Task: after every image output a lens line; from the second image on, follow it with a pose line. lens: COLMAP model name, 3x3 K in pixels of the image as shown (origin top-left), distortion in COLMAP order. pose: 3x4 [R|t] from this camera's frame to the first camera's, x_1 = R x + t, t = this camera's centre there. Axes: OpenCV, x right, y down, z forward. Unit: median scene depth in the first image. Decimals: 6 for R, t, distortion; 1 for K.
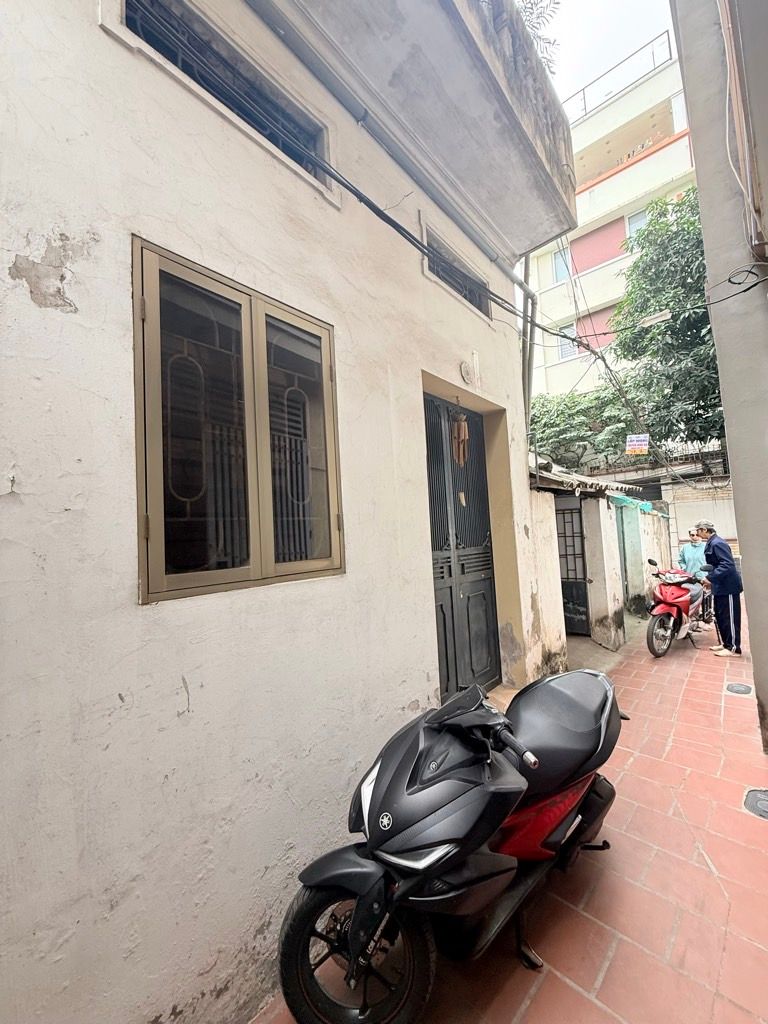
lens RADIAL K [[409.8, 0, 385.6], [0, 409.8, 513.5], [0, 0, 1]] dist [0.002973, -0.000112]
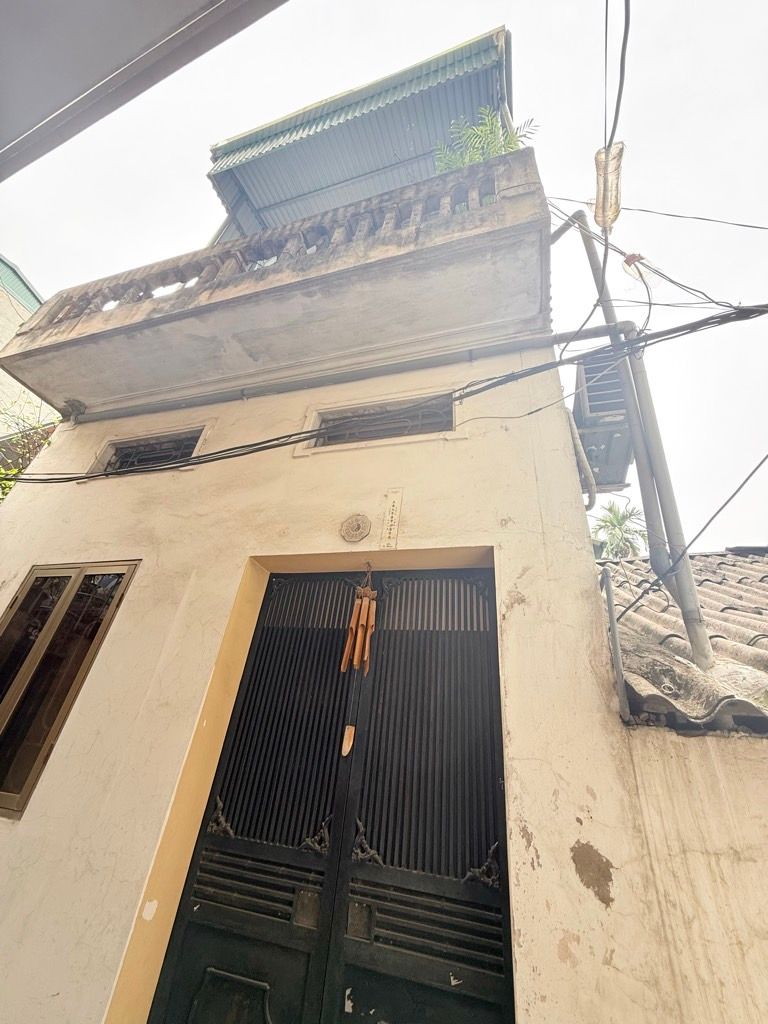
lens RADIAL K [[409.8, 0, 385.7], [0, 409.8, 513.4], [0, 0, 1]] dist [0.002973, -0.000112]
pose [[0.407963, -0.400561, -0.820437, 1.067294], [-0.069169, 0.882476, -0.465244, -0.070048], [0.910375, 0.246551, 0.332311, 1.105210]]
